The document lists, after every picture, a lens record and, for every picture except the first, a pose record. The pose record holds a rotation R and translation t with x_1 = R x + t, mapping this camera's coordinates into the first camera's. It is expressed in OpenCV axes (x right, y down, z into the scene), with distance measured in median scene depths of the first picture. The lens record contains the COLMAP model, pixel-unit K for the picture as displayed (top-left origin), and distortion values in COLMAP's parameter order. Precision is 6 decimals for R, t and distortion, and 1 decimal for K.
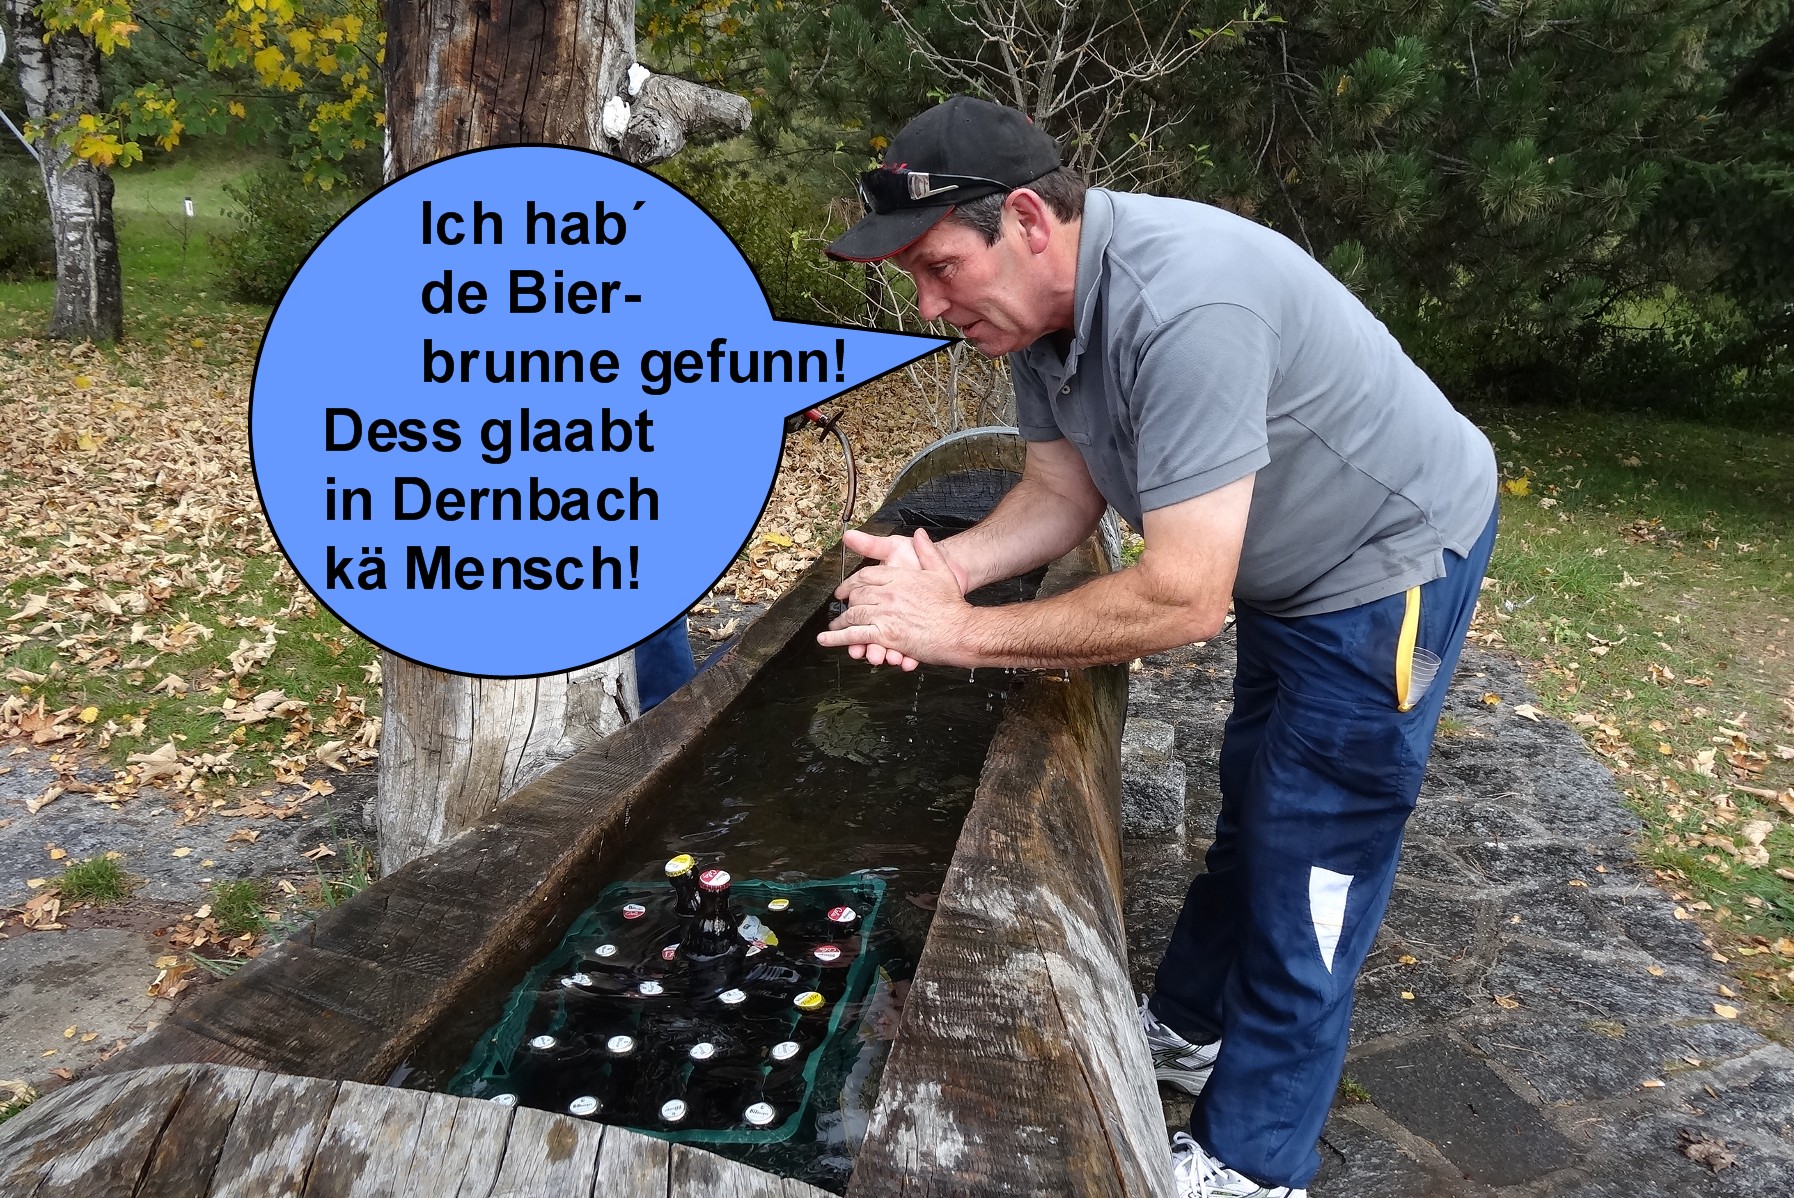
lens RADIAL K [[1340.7, 0, 897.8], [0, 1340.7, 597.6], [0, 0, 1]] dist [-0.002018, -0.001469]
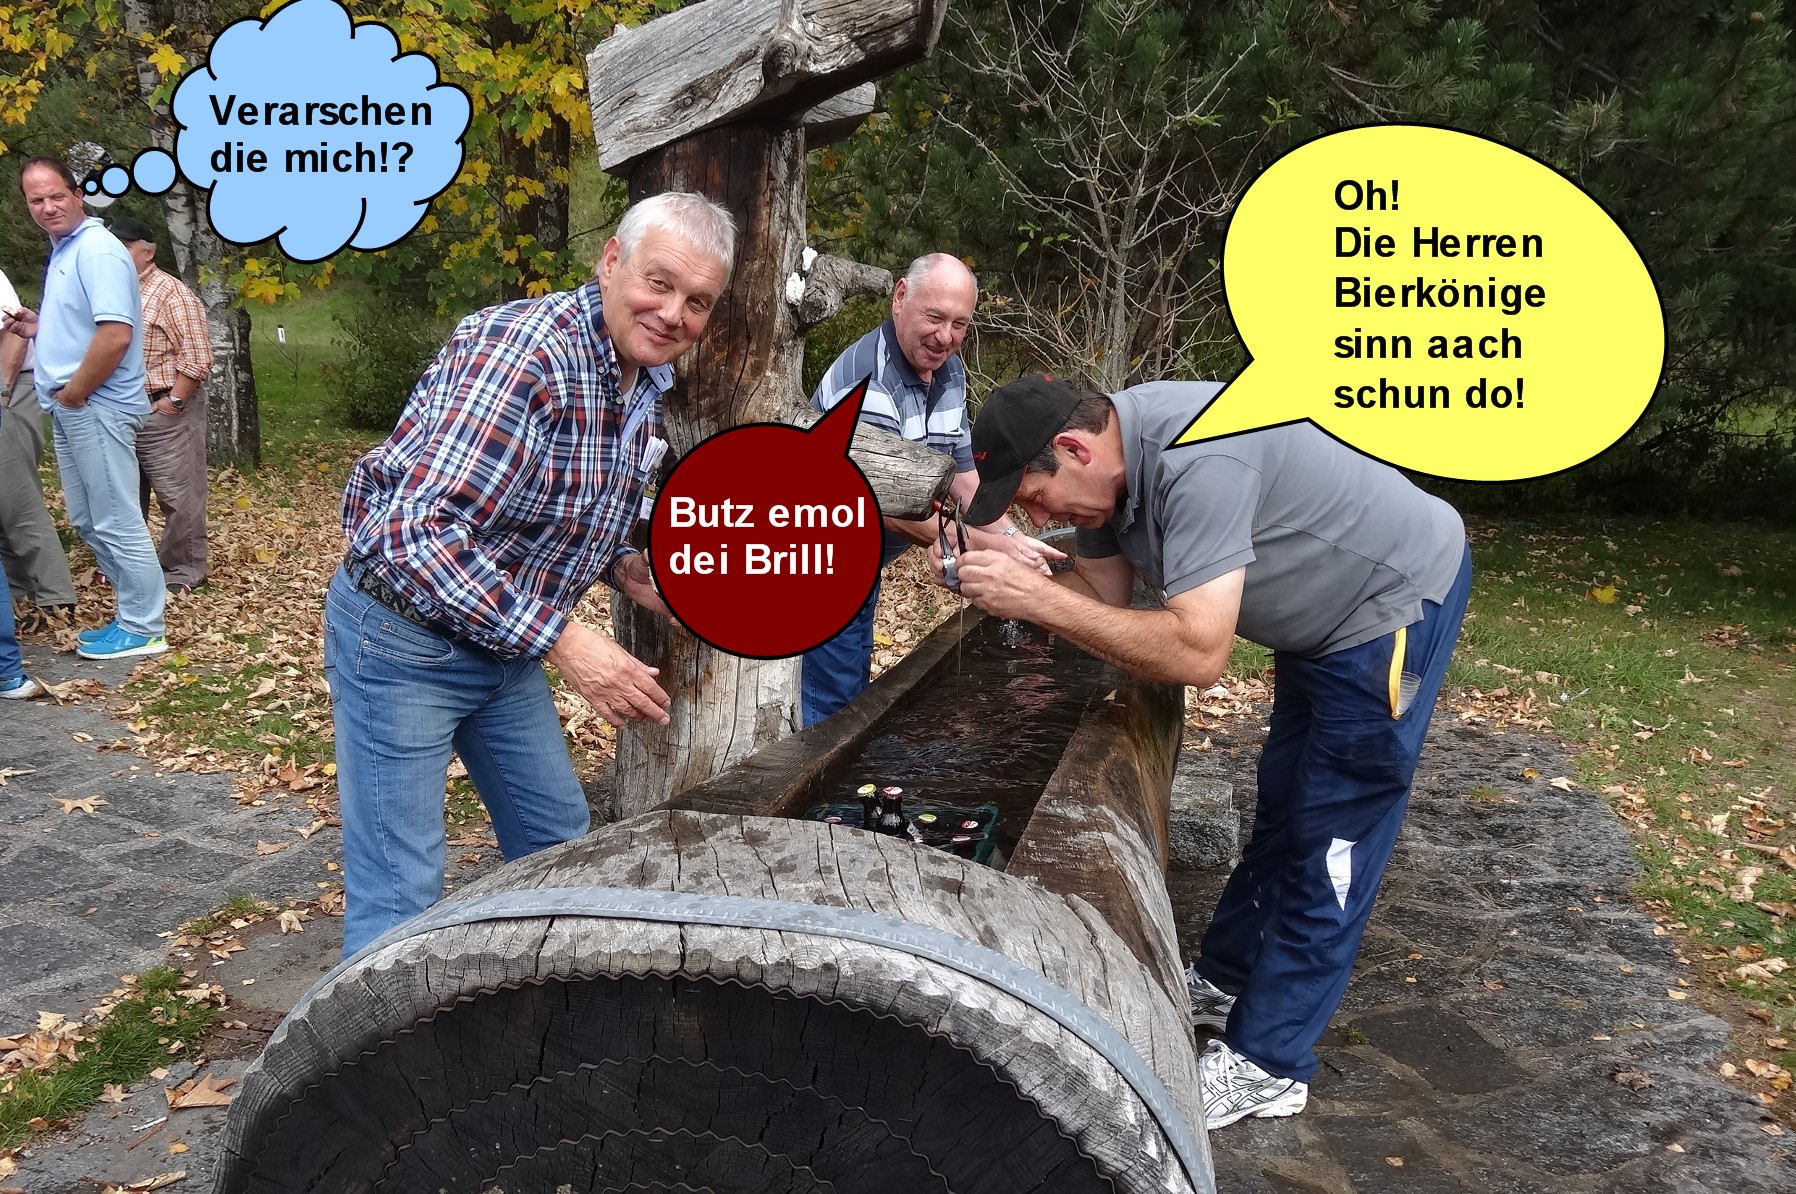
lens RADIAL K [[1406.0, 0, 871.2], [0, 1406.0, 756.6], [0, 0, 1]] dist [-0.007470, 0.009087]
pose [[0.997010, 0.003985, -0.077174, -0.011372], [-0.002530, 0.999817, 0.018940, 0.046155], [0.077236, -0.018688, 0.996838, -0.220454]]
